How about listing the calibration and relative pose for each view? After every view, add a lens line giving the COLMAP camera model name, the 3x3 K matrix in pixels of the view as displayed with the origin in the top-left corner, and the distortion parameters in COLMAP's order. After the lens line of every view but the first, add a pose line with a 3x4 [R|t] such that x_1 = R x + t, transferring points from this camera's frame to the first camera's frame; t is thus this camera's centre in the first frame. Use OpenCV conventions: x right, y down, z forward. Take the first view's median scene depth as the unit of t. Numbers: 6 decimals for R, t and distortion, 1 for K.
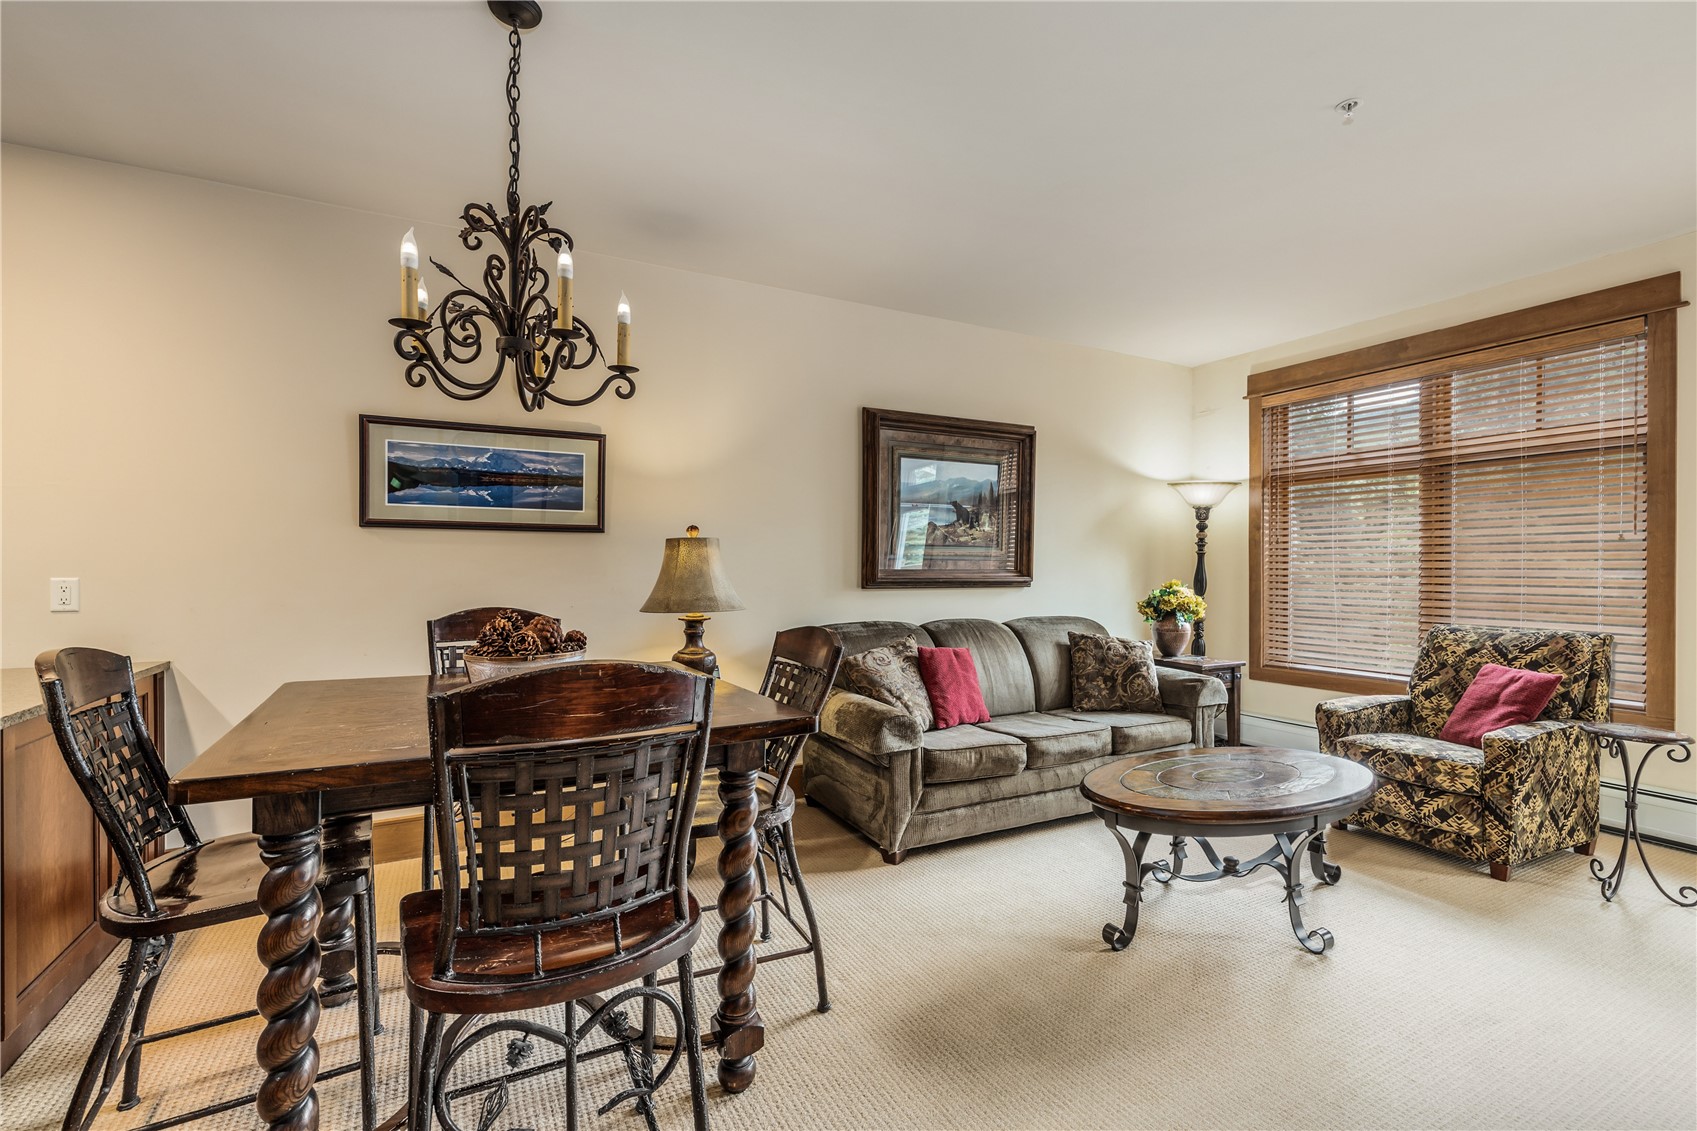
lens RADIAL K [[745.8, 0, 844.4], [0, 745.8, 569.4], [0, 0, 1]] dist [-0.002781, -0.000635]
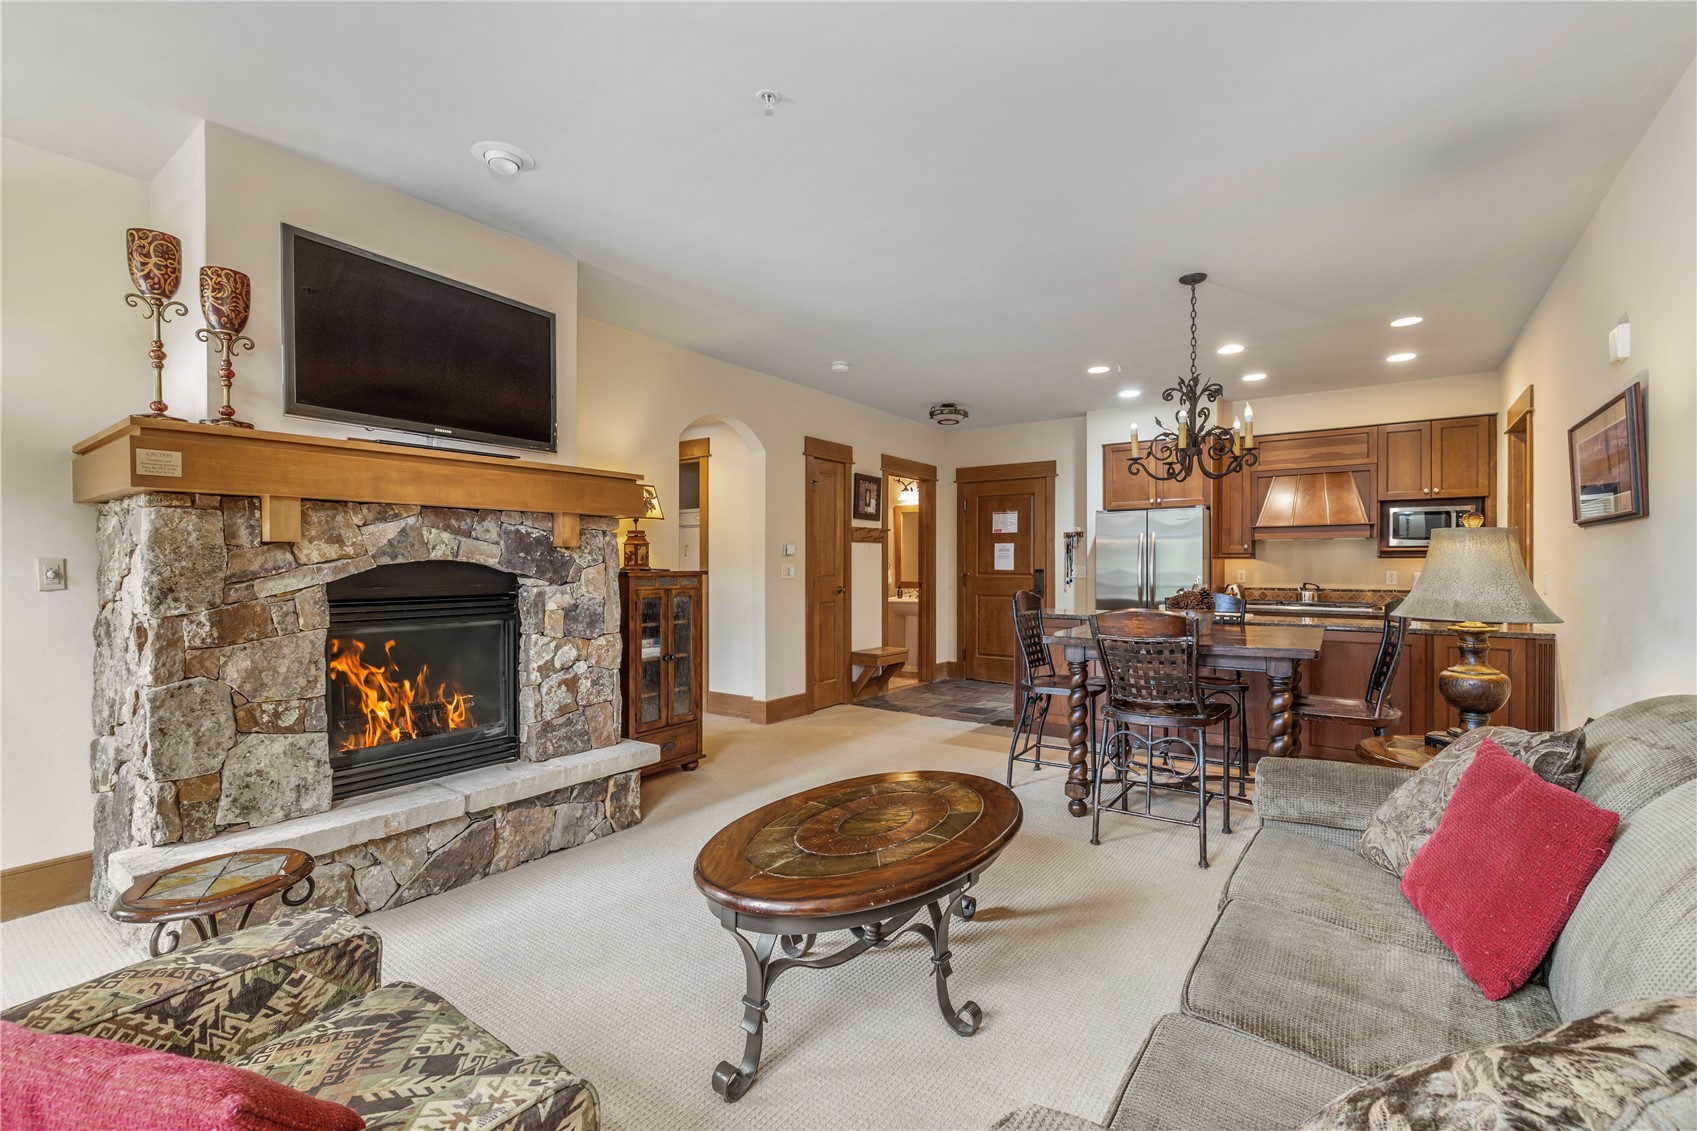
lens RADIAL K [[734.7, 0, 842.9], [0, 734.7, 567.6], [0, 0, 1]] dist [0.001714, 0.000037]
pose [[-0.895359, 0.000292, -0.445345, 0.708882], [-0.002694, 0.999978, 0.006073, -0.002459], [0.445337, 0.006637, -0.895338, 1.331267]]
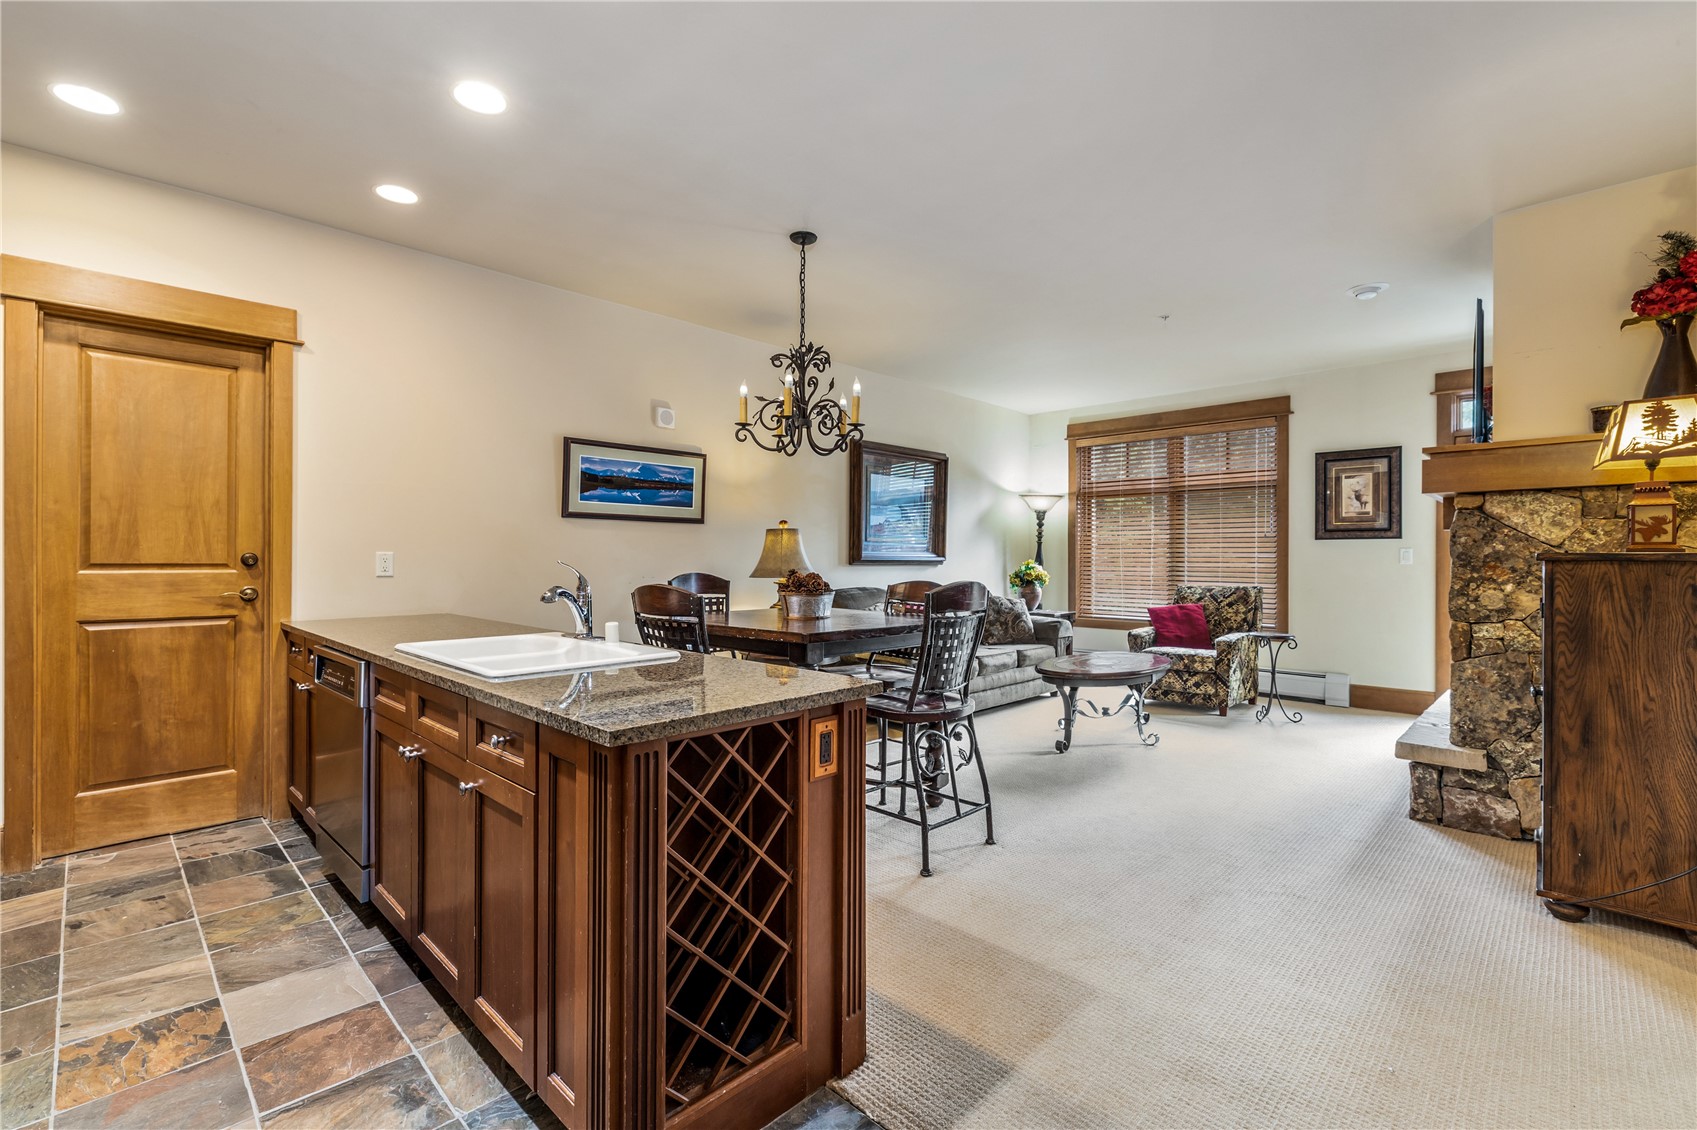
lens RADIAL K [[746.2, 0, 843.9], [0, 746.2, 552.3], [0, 0, 1]] dist [-0.000524, 0.000233]
pose [[0.951399, 0.004266, 0.307933, -0.520533], [-0.001471, 0.999956, -0.009309, 0.018254], [-0.307959, 0.008404, 0.951363, -0.436018]]
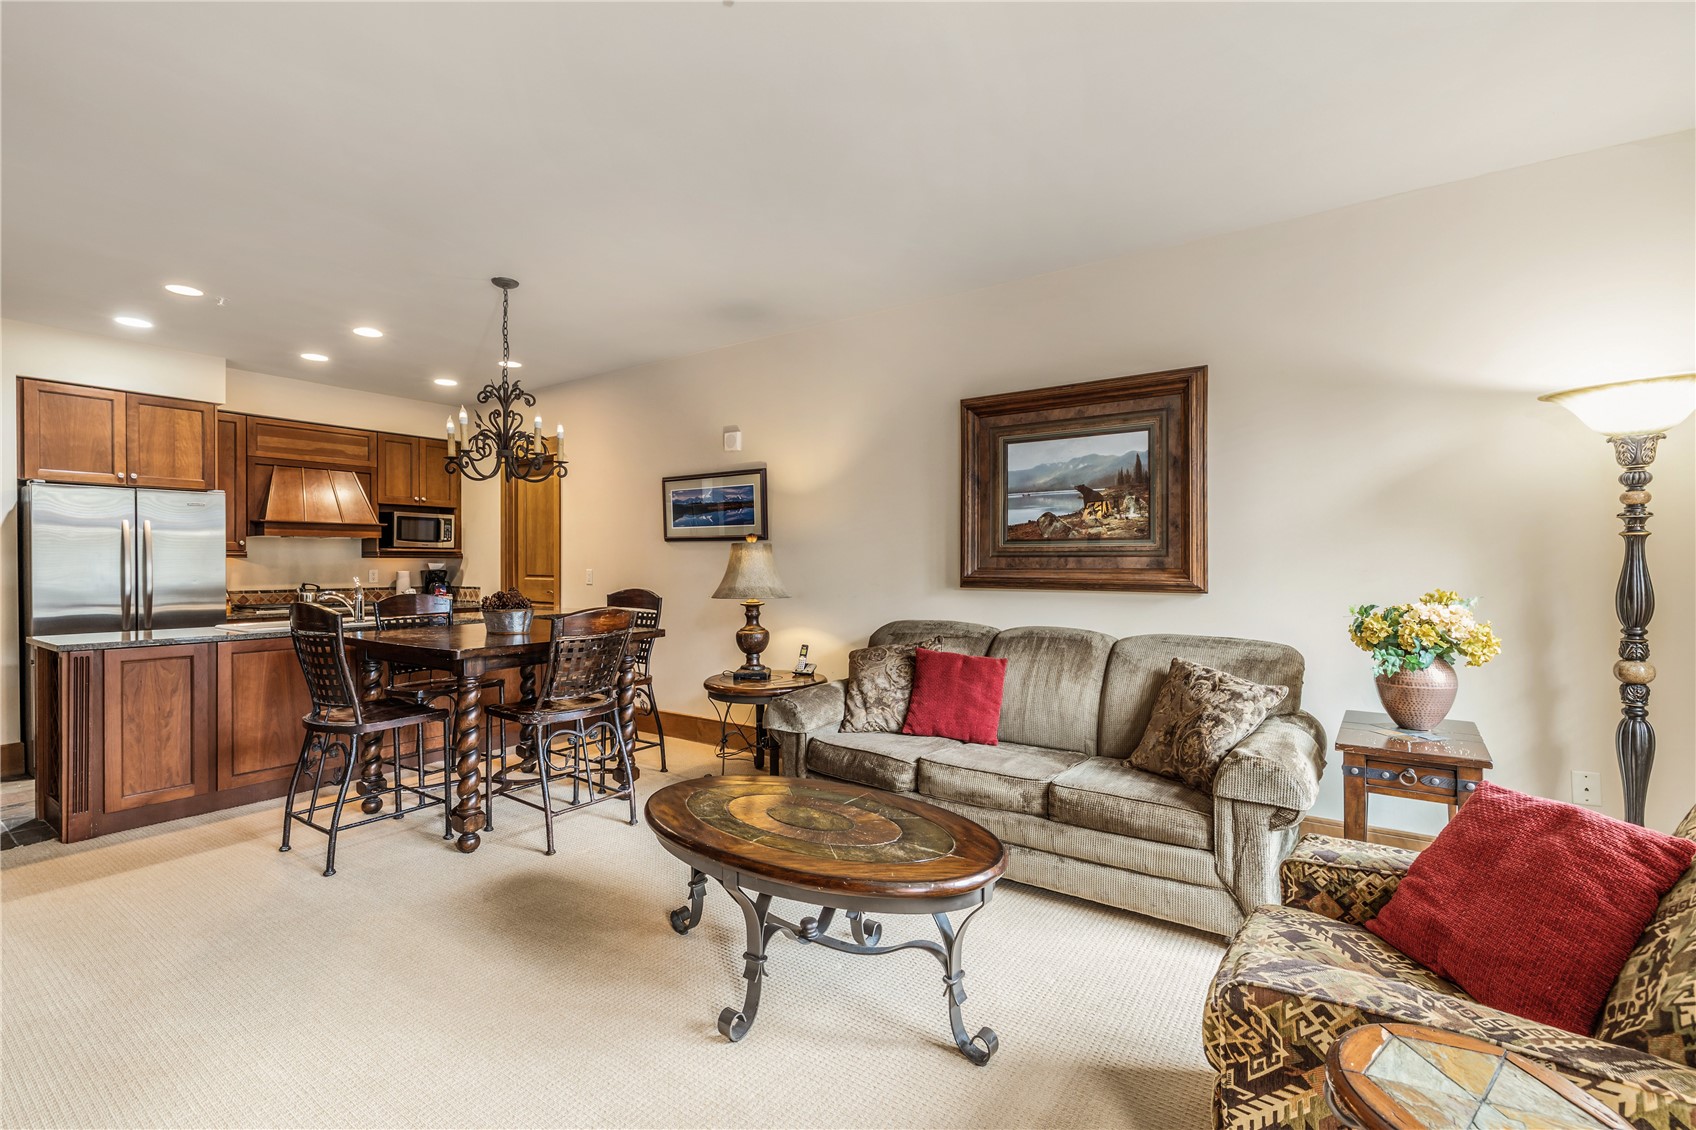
lens RADIAL K [[747.0, 0, 845.7], [0, 747.0, 565.4], [0, 0, 1]] dist [0.001335, 0.001342]
pose [[0.456989, 0.002460, -0.889469, 0.995799], [-0.003028, 0.999995, 0.001210, -0.004128], [0.889467, 0.002140, 0.456994, 0.517146]]
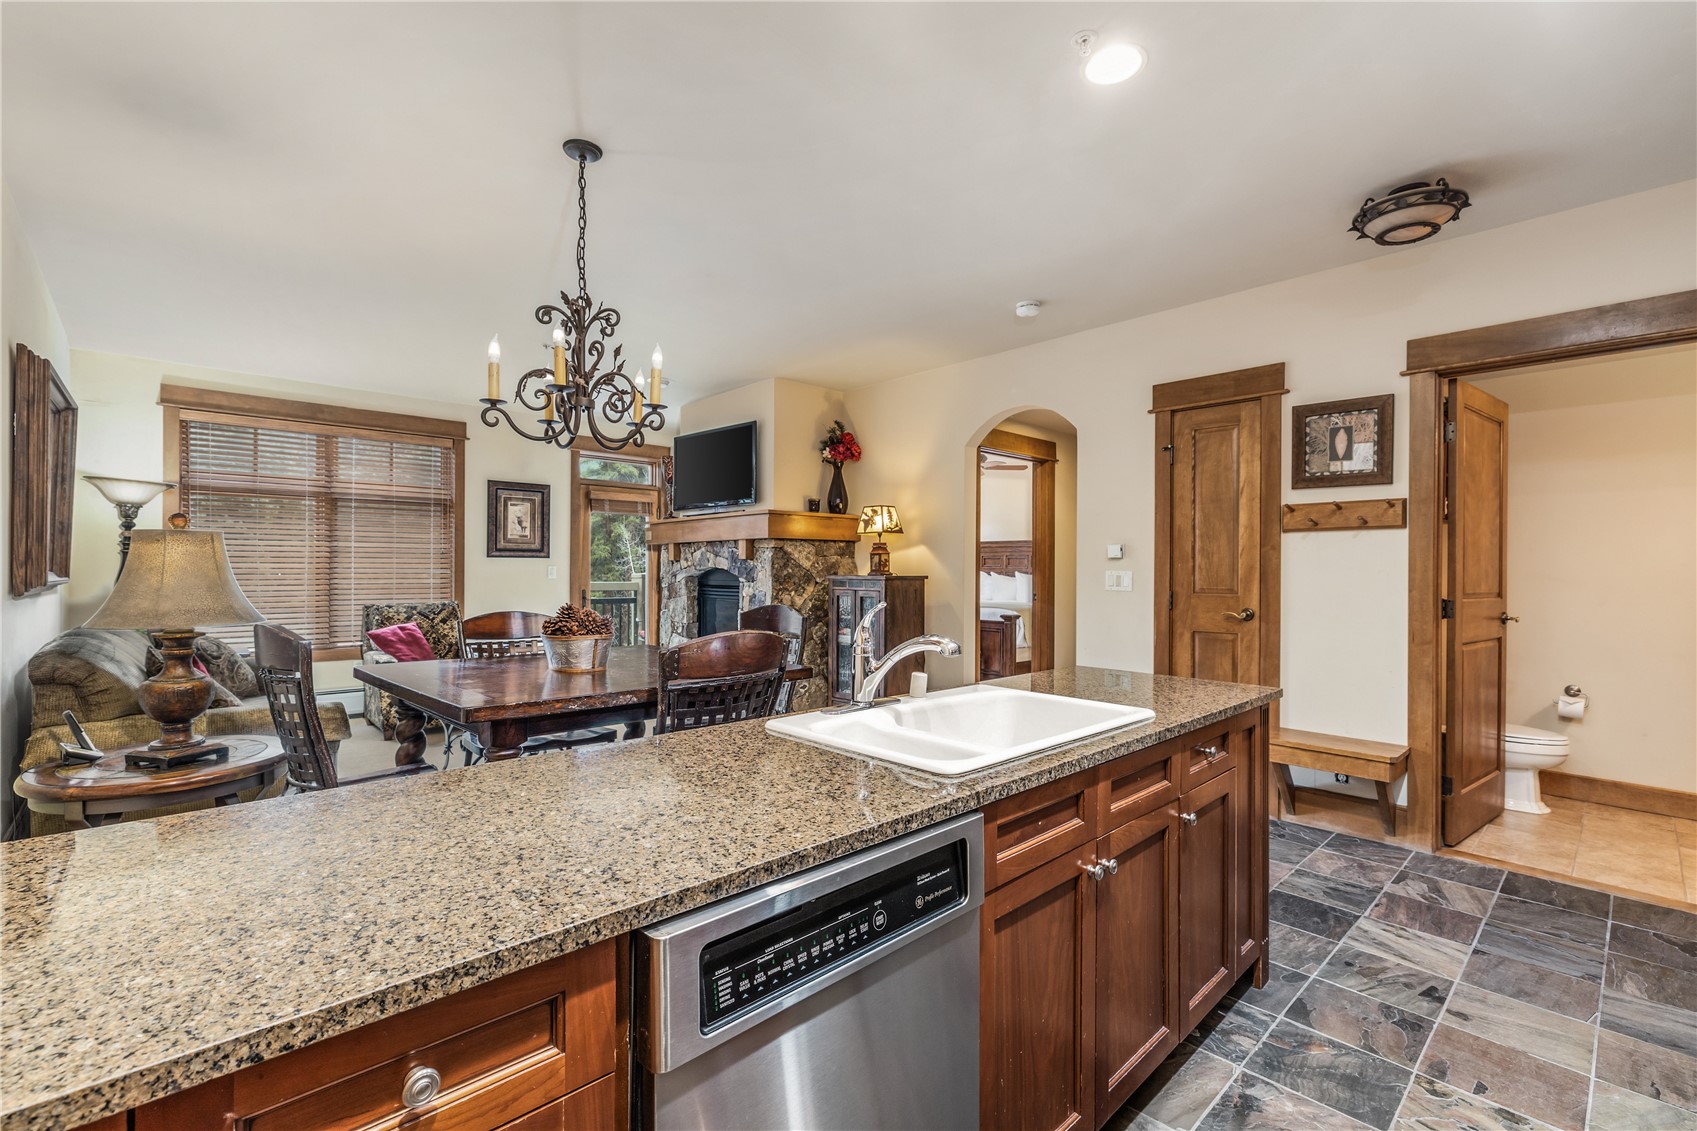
lens RADIAL K [[733.3, 0, 848.5], [0, 733.3, 565.5], [0, 0, 1]] dist [-0.001753, 0.000166]
pose [[-0.269616, 0.002396, 0.962965, -1.050720], [-0.002520, 0.999992, -0.003193, -0.004496], [-0.962965, -0.003288, -0.269608, 0.511748]]
